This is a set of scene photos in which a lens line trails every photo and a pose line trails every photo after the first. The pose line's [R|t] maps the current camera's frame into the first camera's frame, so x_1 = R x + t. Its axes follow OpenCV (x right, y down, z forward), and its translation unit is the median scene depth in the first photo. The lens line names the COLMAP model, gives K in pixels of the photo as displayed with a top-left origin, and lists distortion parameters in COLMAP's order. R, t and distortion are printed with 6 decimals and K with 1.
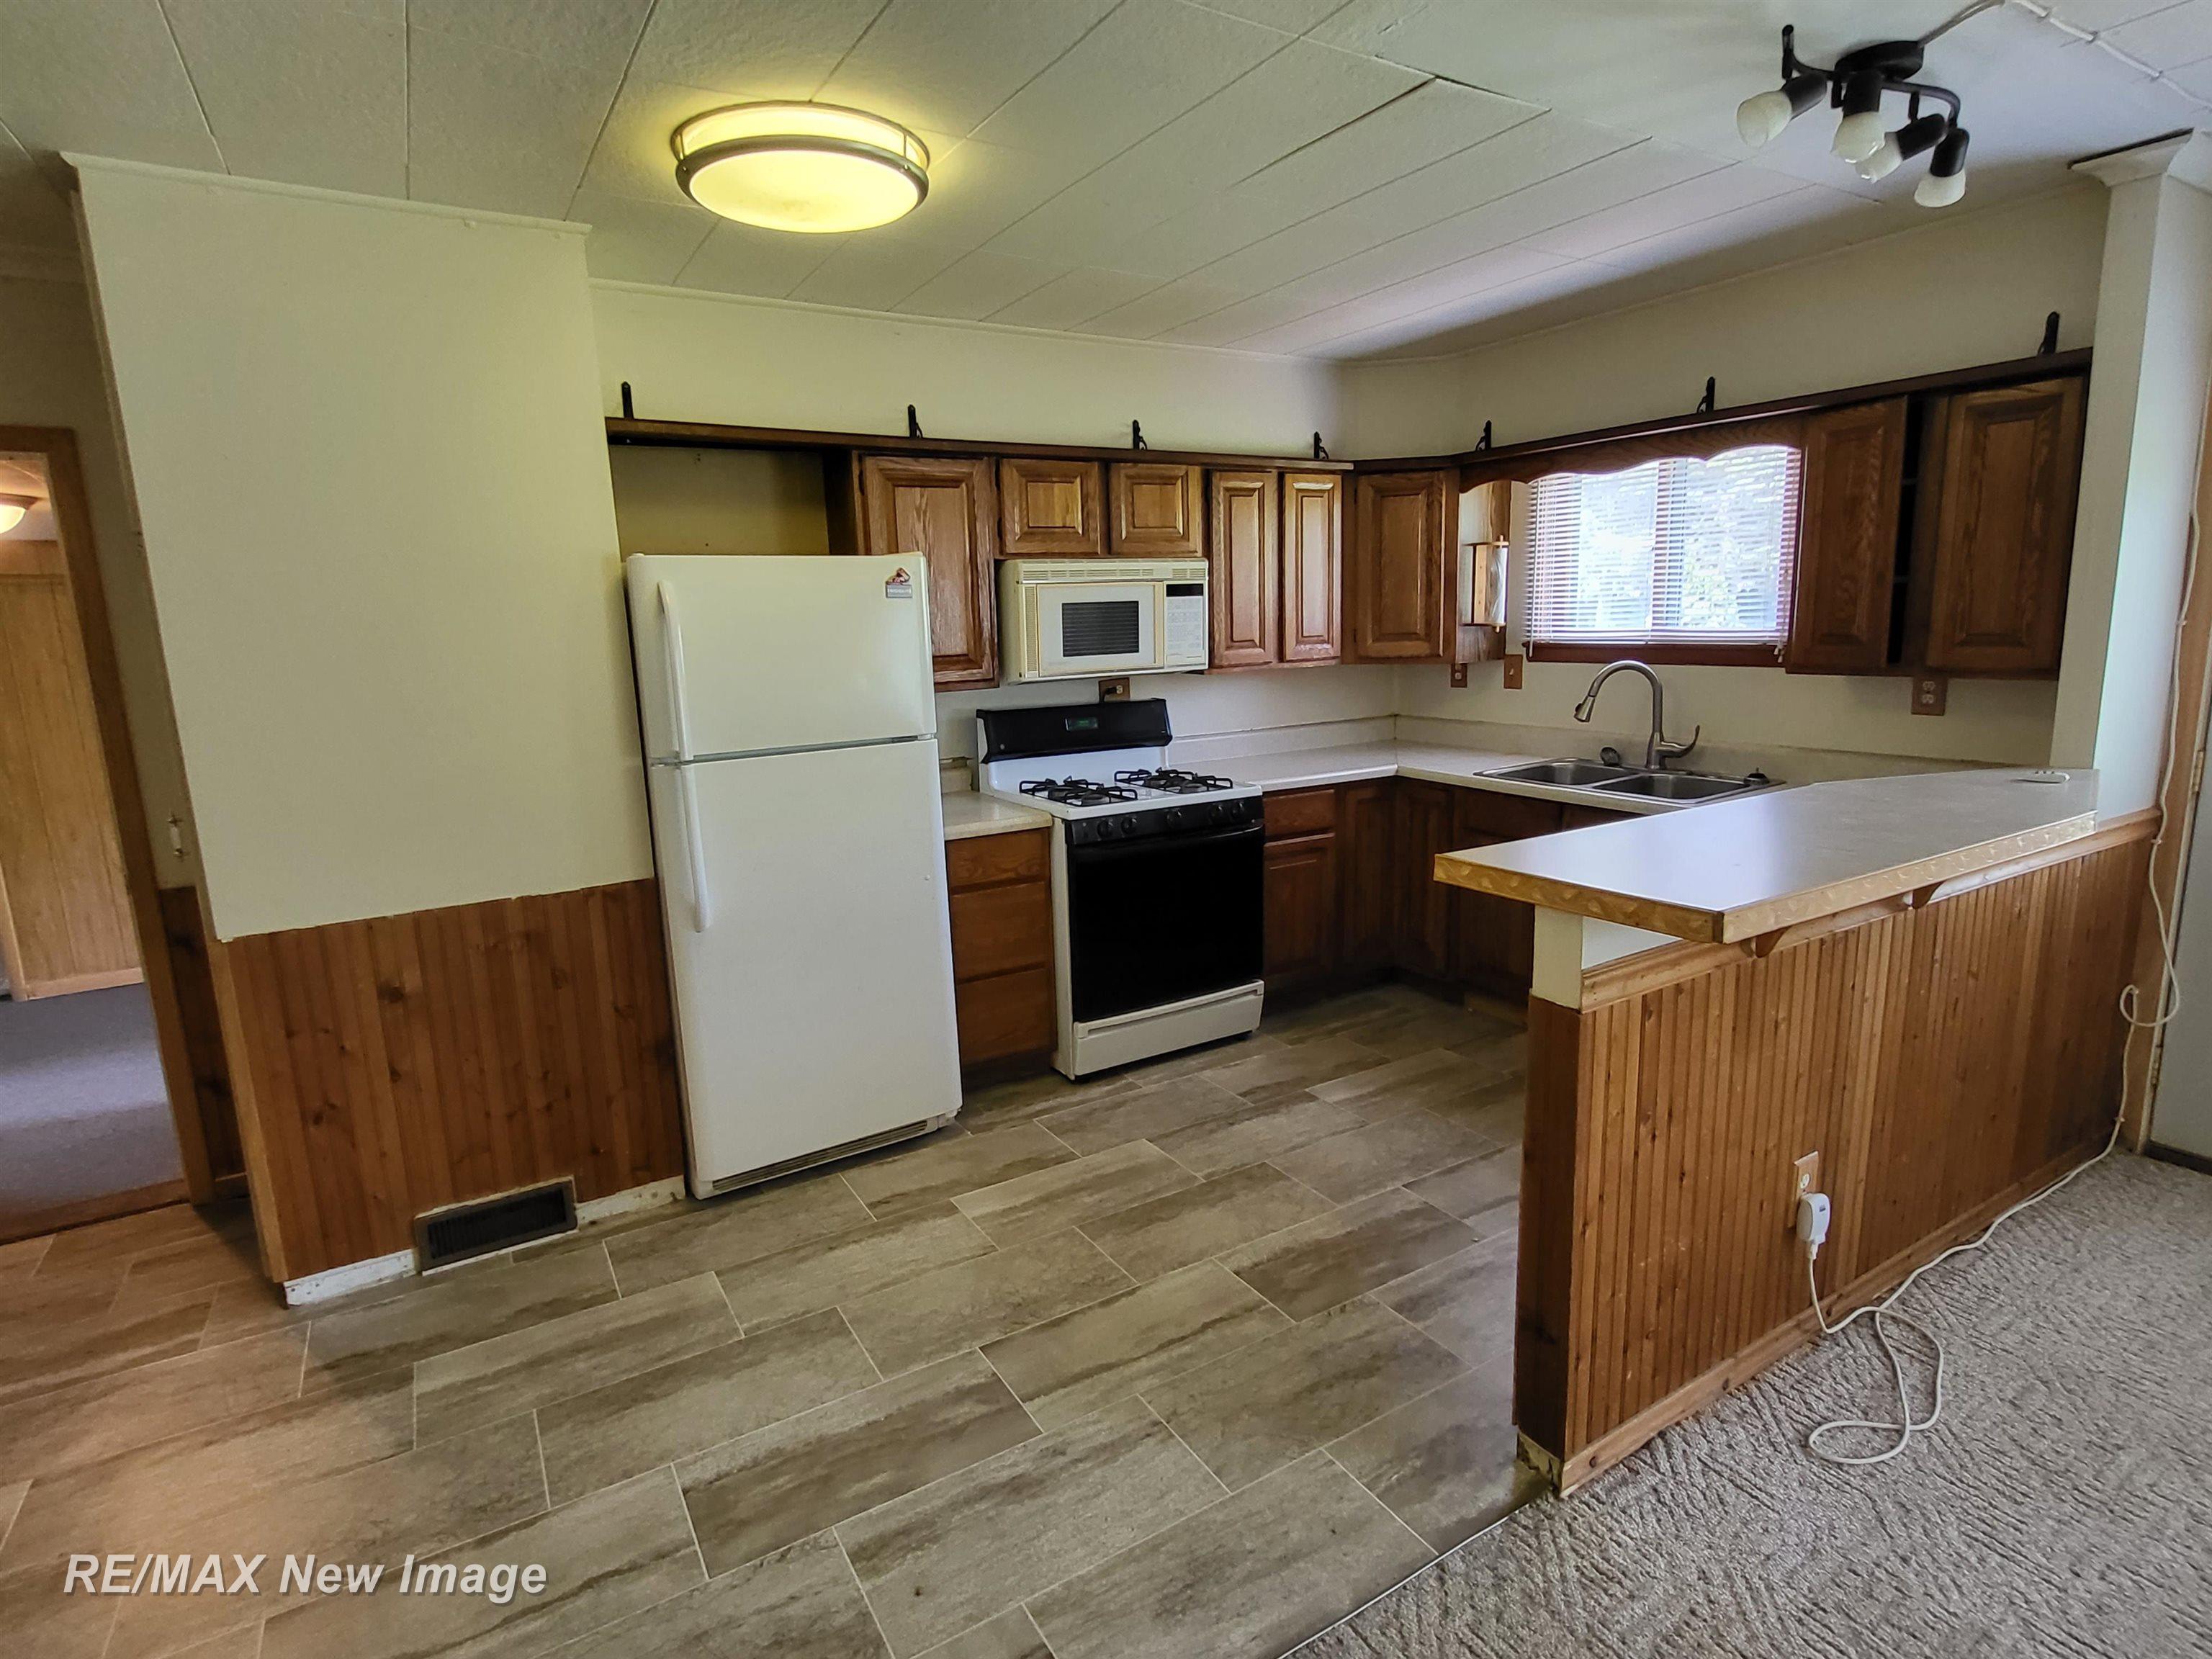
lens RADIAL K [[1142.1, 0, 1106.0], [0, 1142.1, 829.5], [0, 0, 1]] dist [-0.001822, -0.000397]
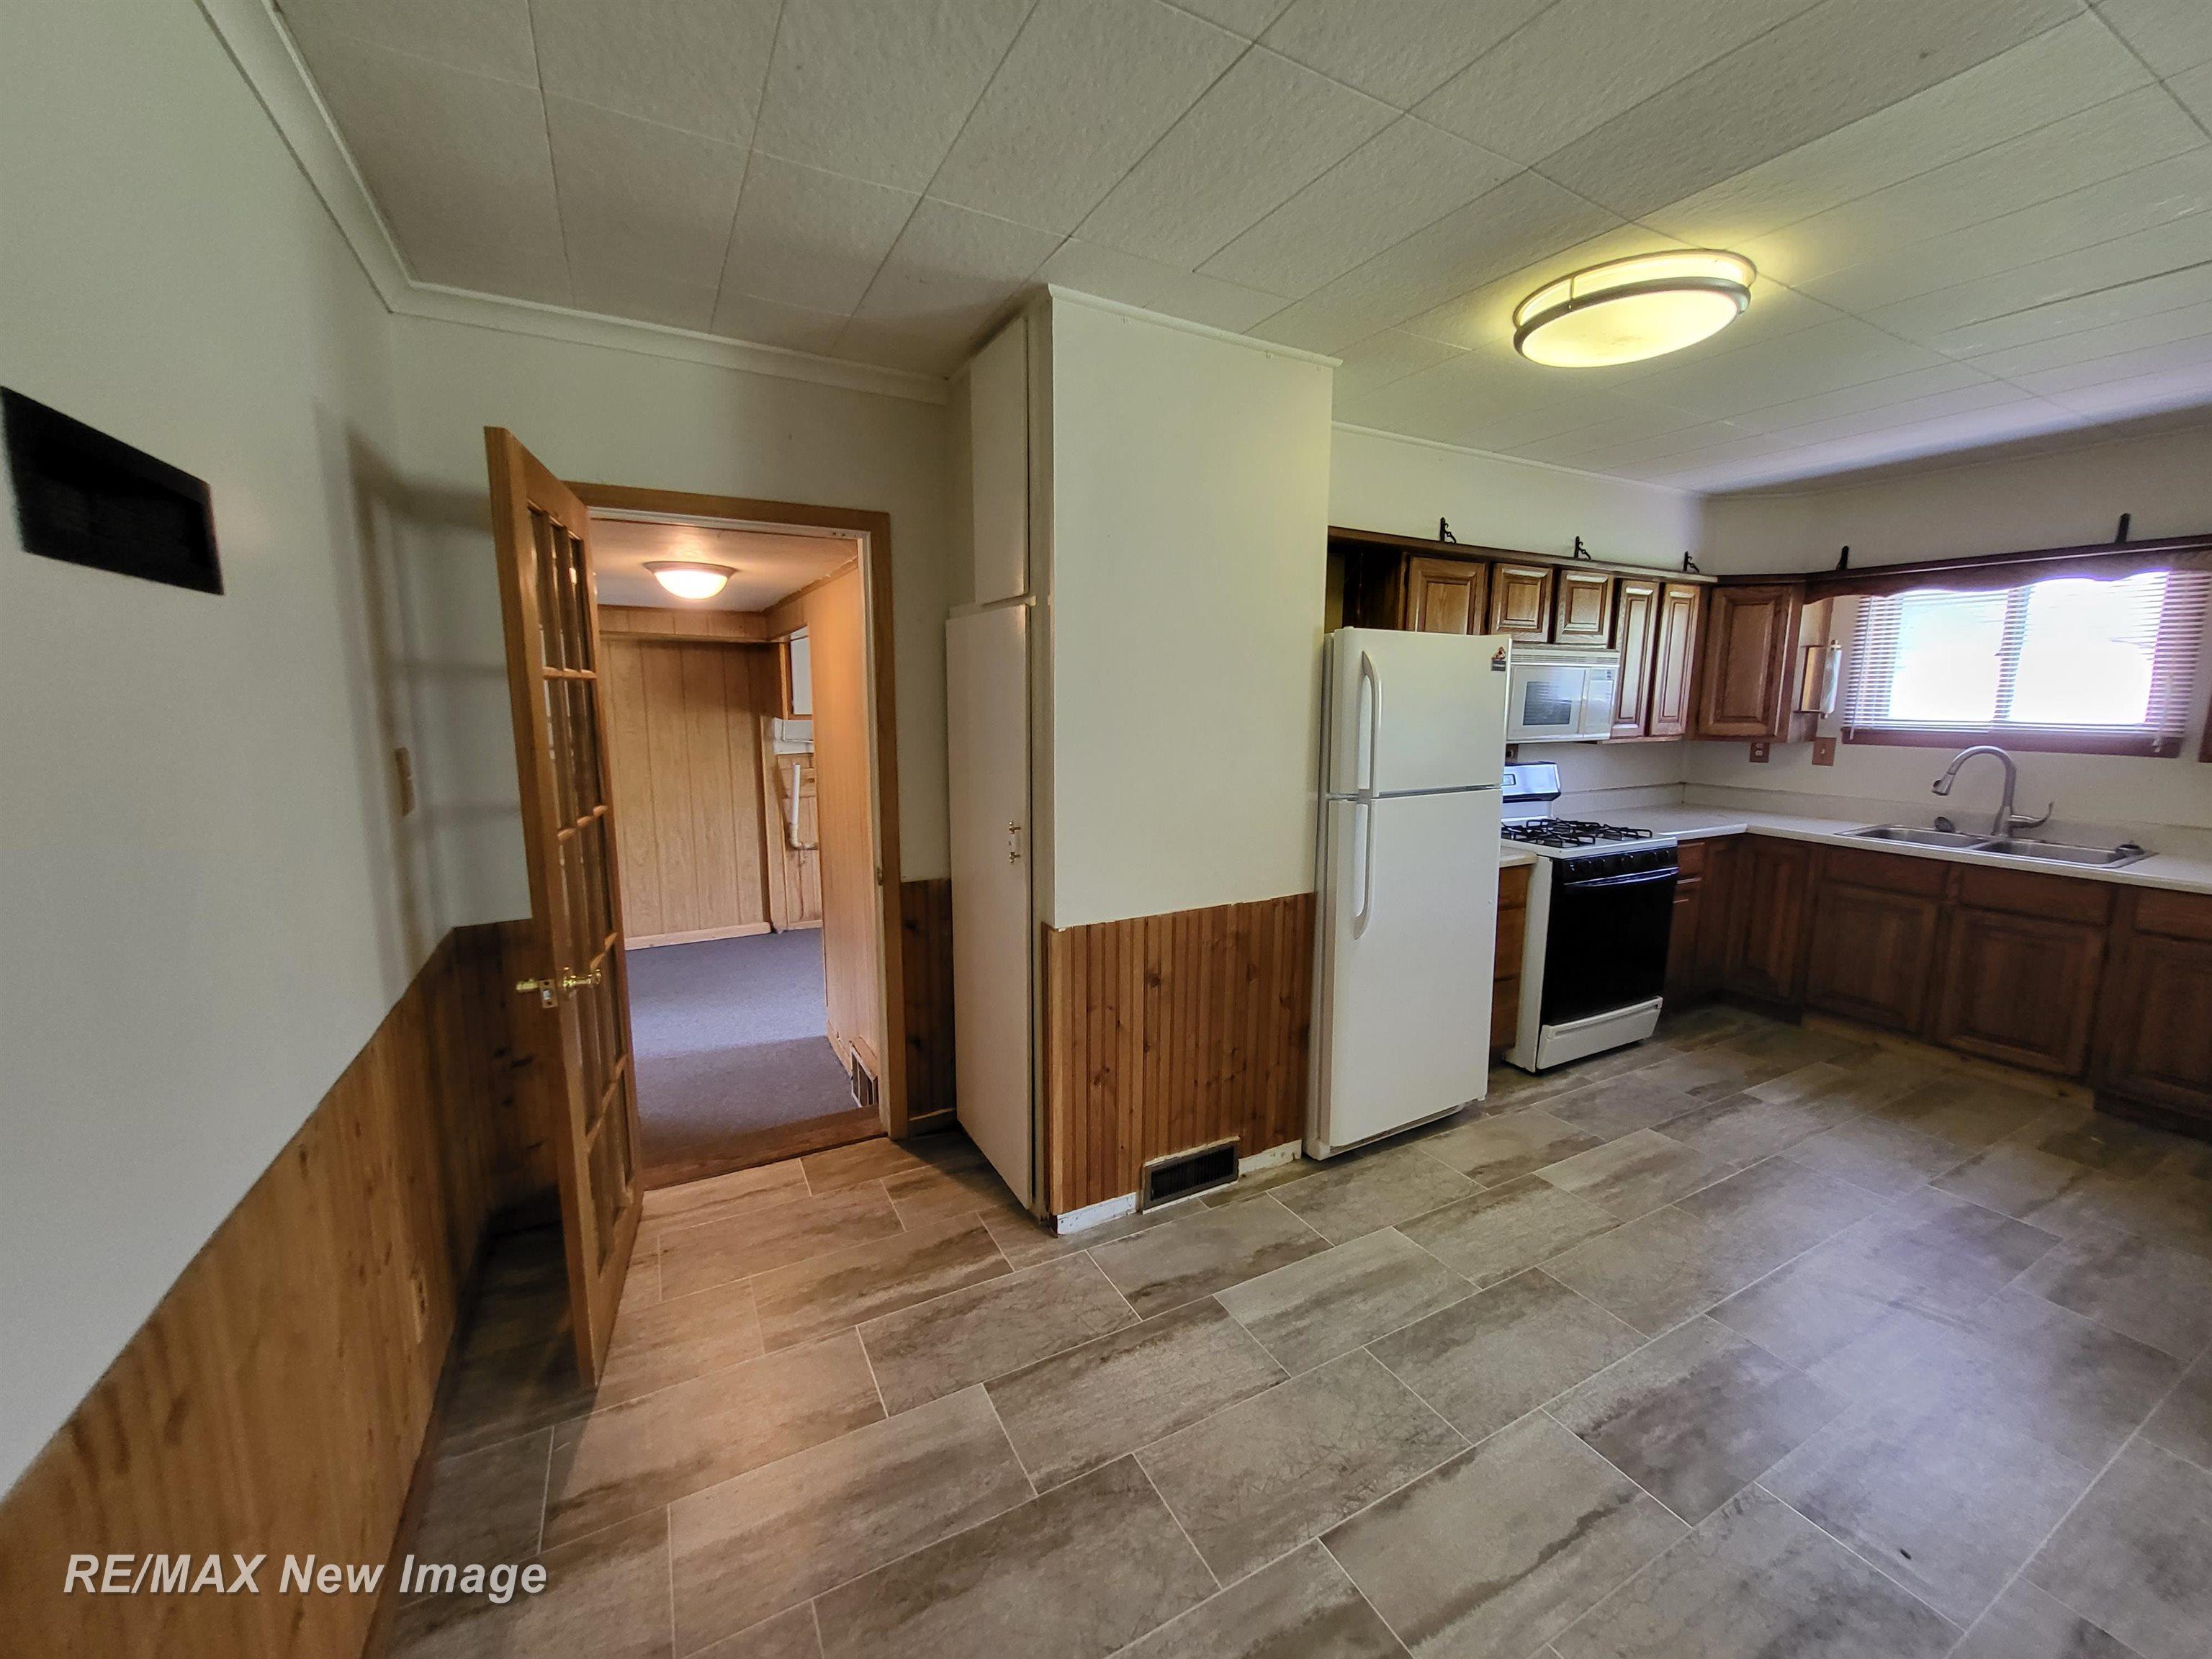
lens RADIAL K [[876.5, 0, 1106.0], [0, 876.5, 829.5], [0, 0, 1]] dist [-0.000416, 0.000031]
pose [[0.998077, 0.044053, -0.043617, -0.487548], [-0.045431, 0.998483, -0.031122, 0.012303], [0.042180, 0.033044, 0.998563, 0.047752]]
